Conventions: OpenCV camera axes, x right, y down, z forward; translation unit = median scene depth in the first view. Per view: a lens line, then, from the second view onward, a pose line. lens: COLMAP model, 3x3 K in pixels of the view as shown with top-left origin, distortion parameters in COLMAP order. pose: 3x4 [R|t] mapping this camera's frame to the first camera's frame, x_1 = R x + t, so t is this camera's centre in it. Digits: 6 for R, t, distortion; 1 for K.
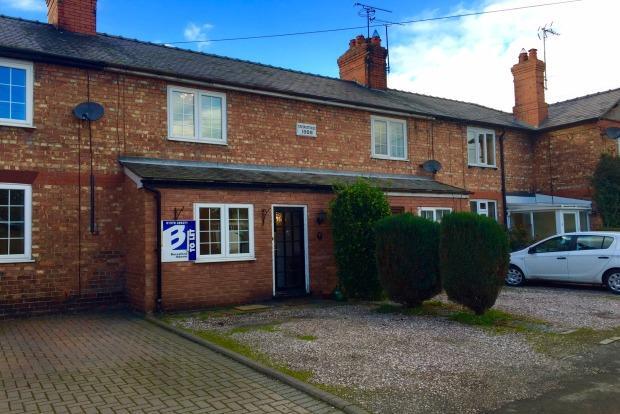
lens RADIAL K [[504.4, 0, 293.6], [0, 504.4, 209.8], [0, 0, 1]] dist [0.120713, -0.149381]
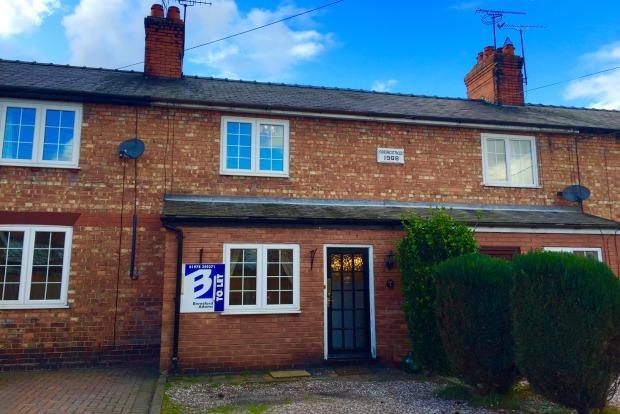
lens RADIAL K [[504.4, 0, 293.6], [0, 504.4, 209.8], [0, 0, 1]] dist [0.120713, -0.149381]
pose [[0.944433, -0.032056, -0.327138, 0.182206], [0.003890, 0.996254, -0.086393, 0.003928], [0.328682, 0.080319, 0.941019, 0.209685]]
